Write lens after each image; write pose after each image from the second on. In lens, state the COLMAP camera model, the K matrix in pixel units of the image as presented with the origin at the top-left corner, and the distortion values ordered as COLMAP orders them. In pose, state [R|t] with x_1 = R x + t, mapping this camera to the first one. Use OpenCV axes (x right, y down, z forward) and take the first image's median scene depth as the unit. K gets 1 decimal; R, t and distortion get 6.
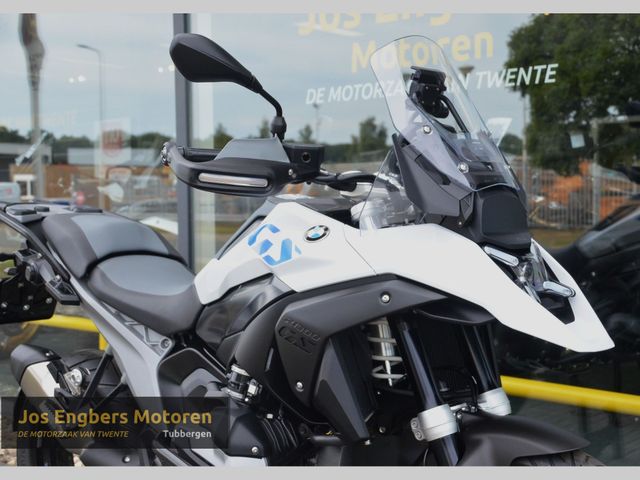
lens RADIAL K [[914.9, 0, 371.3], [0, 914.9, 241.1], [0, 0, 1]] dist [0.142774, 0.067259]
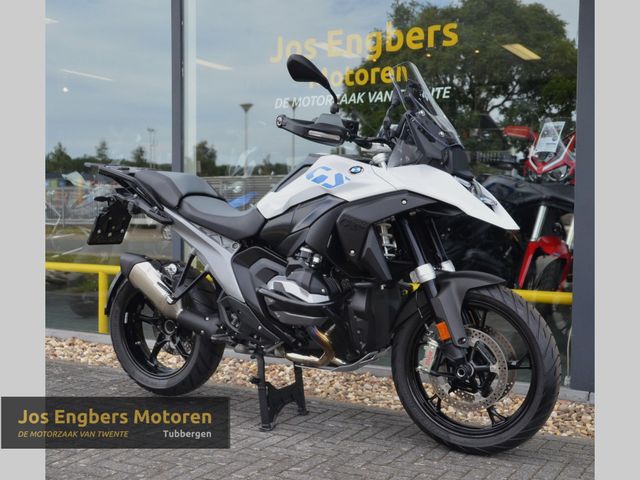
lens RADIAL K [[744.8, 0, 358.1], [0, 744.8, 240.9], [0, 0, 1]] dist [-0.008183, 0.001863]
pose [[0.981489, 0.003524, 0.191488, -0.256914], [-0.003612, 0.999993, 0.000111, 0.099725], [-0.191487, -0.000800, 0.981495, -0.321719]]
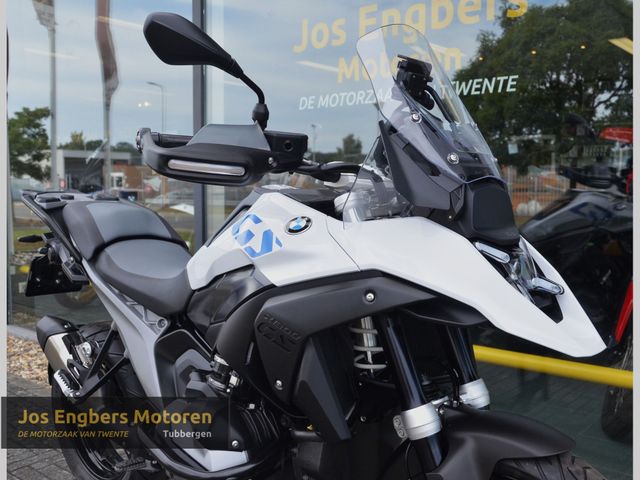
lens RADIAL K [[648.3, 0, 365.6], [0, 648.3, 248.2], [0, 0, 1]] dist [-0.060822, 0.006998]
pose [[0.999683, 0.011321, 0.022481, -0.003164], [-0.012231, 0.999093, 0.040787, -0.009829], [-0.021999, -0.041049, 0.998915, 0.243216]]
